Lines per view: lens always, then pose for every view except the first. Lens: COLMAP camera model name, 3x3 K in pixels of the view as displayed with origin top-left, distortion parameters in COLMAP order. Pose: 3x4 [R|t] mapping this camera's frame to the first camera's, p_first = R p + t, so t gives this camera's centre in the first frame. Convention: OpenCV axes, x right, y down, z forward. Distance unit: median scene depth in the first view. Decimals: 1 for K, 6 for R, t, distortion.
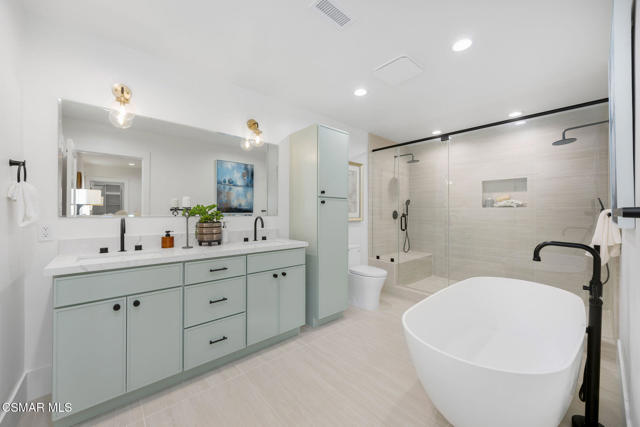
lens RADIAL K [[248.5, 0, 322.7], [0, 248.5, 210.0], [0, 0, 1]] dist [-0.002637, 0.000390]
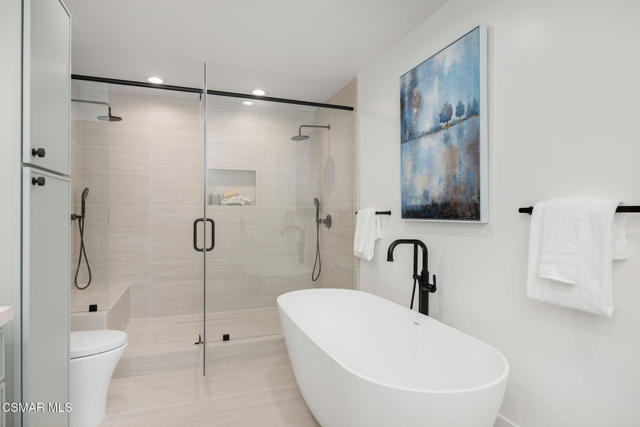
lens RADIAL K [[359.8, 0, 320.2], [0, 359.8, 212.9], [0, 0, 1]] dist [0.002890, 0.000109]
pose [[0.362125, -0.006357, 0.932108, -0.324634], [-0.004168, 0.999956, 0.008439, 0.003893], [-0.932120, -0.006941, 0.362082, 0.450378]]
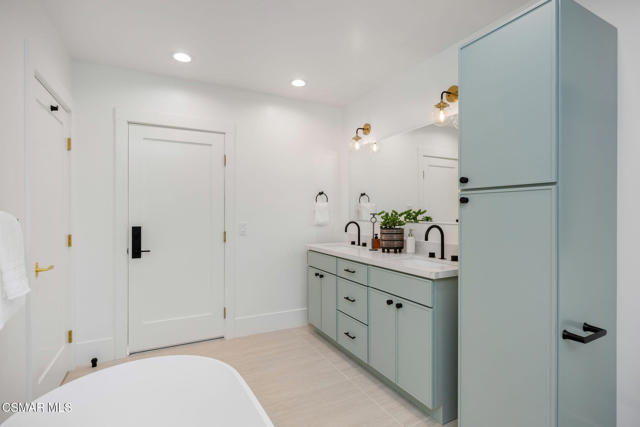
lens RADIAL K [[306.0, 0, 321.9], [0, 306.0, 215.3], [0, 0, 1]] dist [-0.001181, -0.000013]
pose [[-0.238000, 0.001677, -0.971264, 0.657538], [0.006809, 0.999977, 0.000058, -0.004012], [0.971241, -0.006600, -0.238006, 0.865551]]
